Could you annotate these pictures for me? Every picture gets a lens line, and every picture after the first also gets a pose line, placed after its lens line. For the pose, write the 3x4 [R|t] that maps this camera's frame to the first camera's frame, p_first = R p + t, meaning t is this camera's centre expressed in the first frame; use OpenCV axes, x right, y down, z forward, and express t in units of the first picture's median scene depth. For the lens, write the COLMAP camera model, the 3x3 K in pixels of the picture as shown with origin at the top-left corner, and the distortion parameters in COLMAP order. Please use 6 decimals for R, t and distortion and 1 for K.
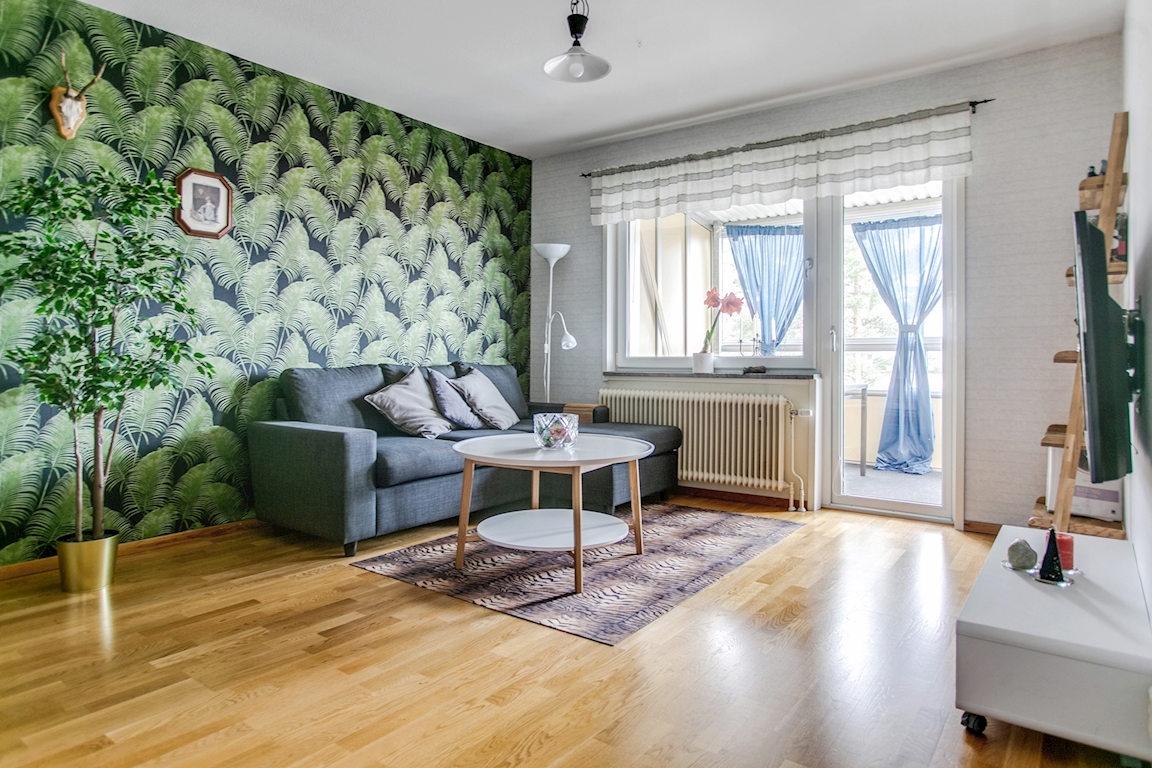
lens RADIAL K [[617.2, 0, 576.0], [0, 617.2, 358.9], [0, 0, 1]] dist [-0.004320, 0.000694]
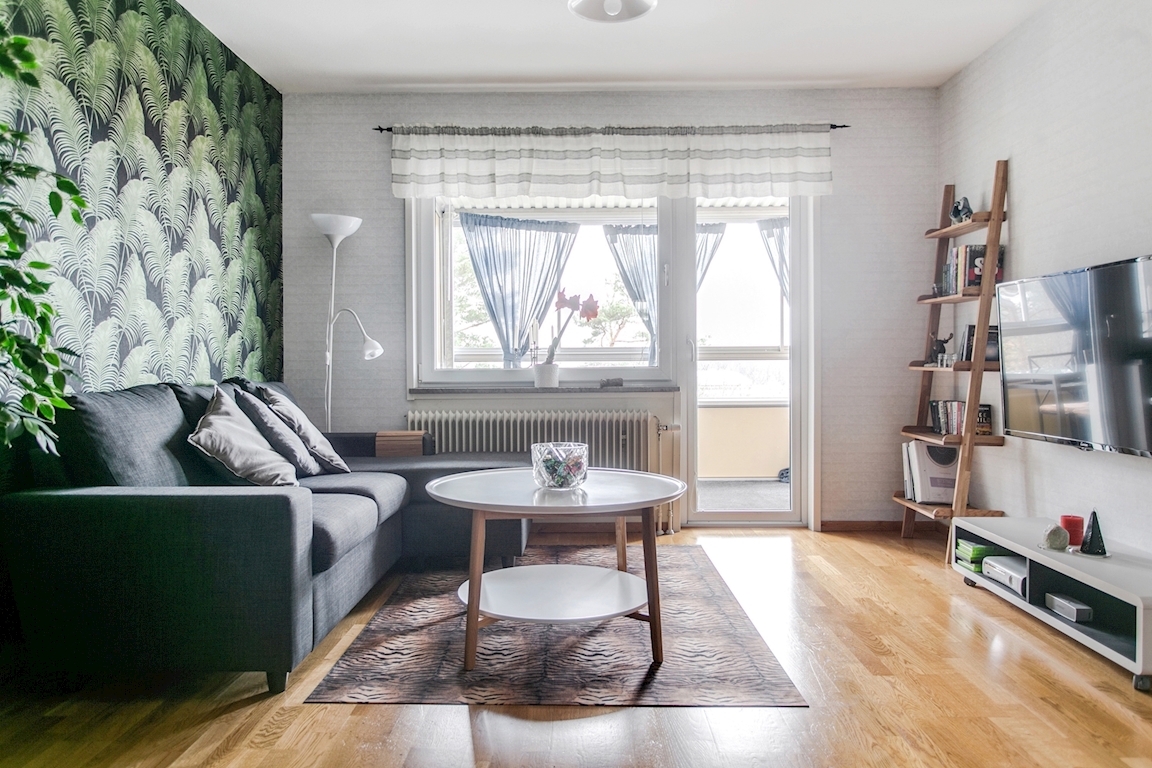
lens RADIAL K [[732.6, 0, 577.5], [0, 732.6, 377.8], [0, 0, 1]] dist [-0.002634, 0.004297]
pose [[0.844193, -0.014715, 0.535837, -0.307201], [0.009608, 0.999878, 0.012321, -0.002427], [-0.535953, -0.005253, 0.844232, 0.129954]]
